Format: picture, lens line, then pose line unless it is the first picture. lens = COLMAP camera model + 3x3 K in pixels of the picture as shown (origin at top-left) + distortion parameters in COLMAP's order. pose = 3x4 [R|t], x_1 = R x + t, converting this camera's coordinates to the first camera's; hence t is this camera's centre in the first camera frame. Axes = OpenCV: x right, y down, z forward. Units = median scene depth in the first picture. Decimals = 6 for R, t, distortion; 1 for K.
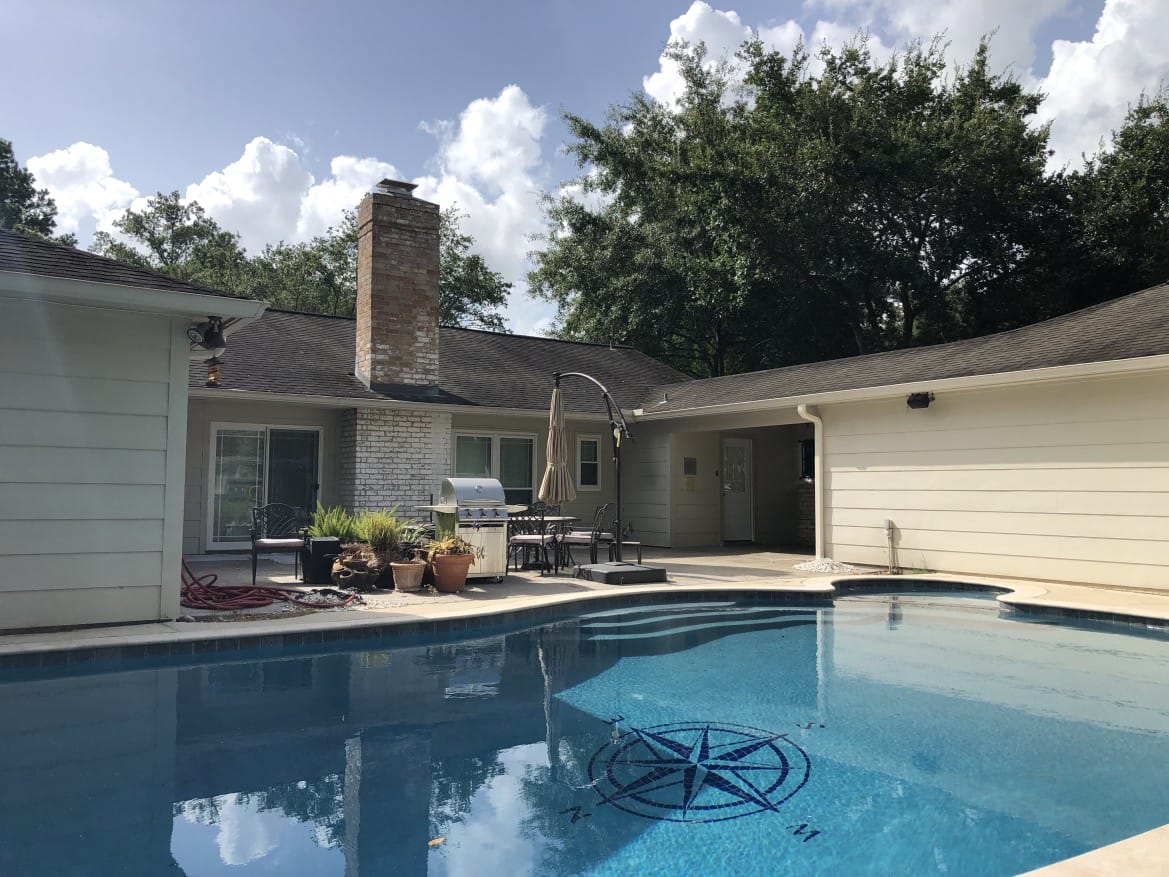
lens RADIAL K [[969.7, 0, 566.5], [0, 969.7, 437.1], [0, 0, 1]] dist [0.009507, 0.005836]
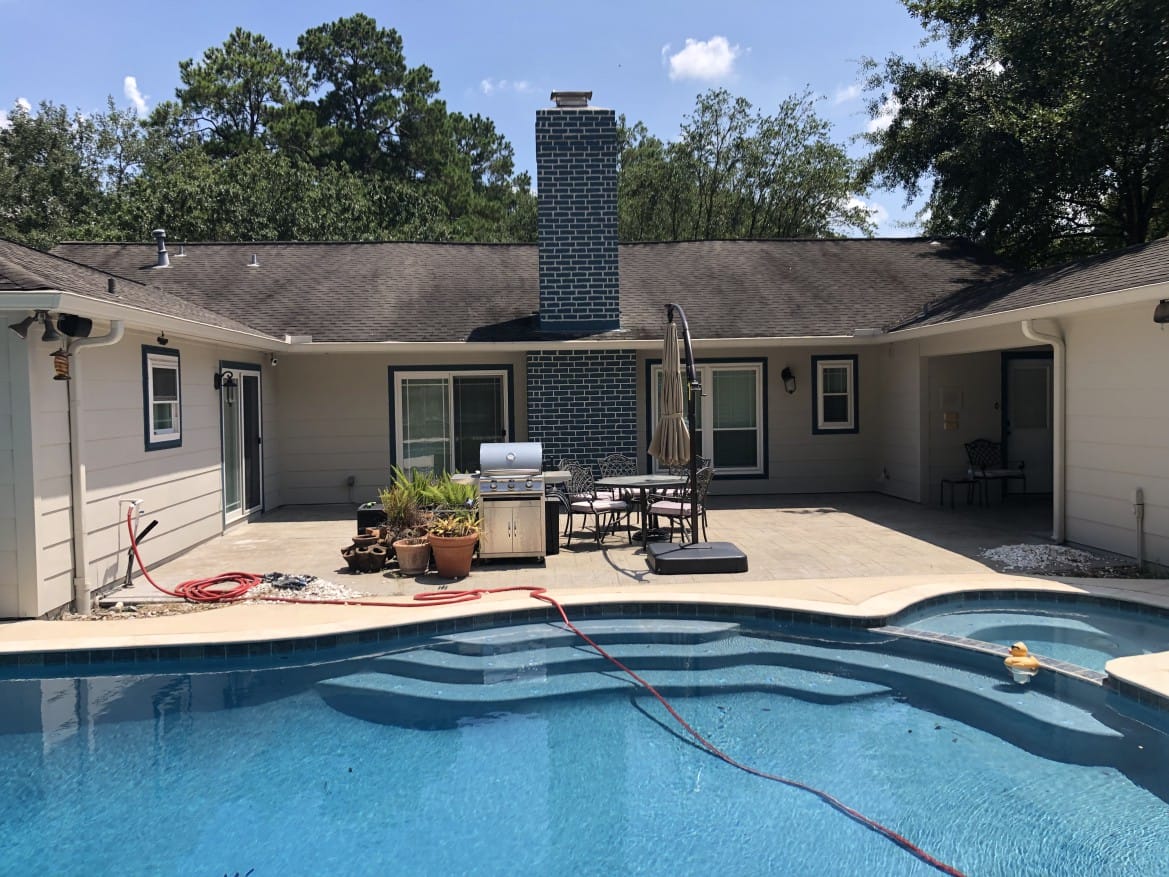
lens RADIAL K [[961.1, 0, 578.5], [0, 961.1, 441.9], [0, 0, 1]] dist [0.000445, 0.012630]
pose [[0.871034, 0.002831, -0.491214, 0.170636], [0.051199, 0.994014, 0.096516, -0.017492], [0.488547, -0.109219, 0.865675, 0.129350]]
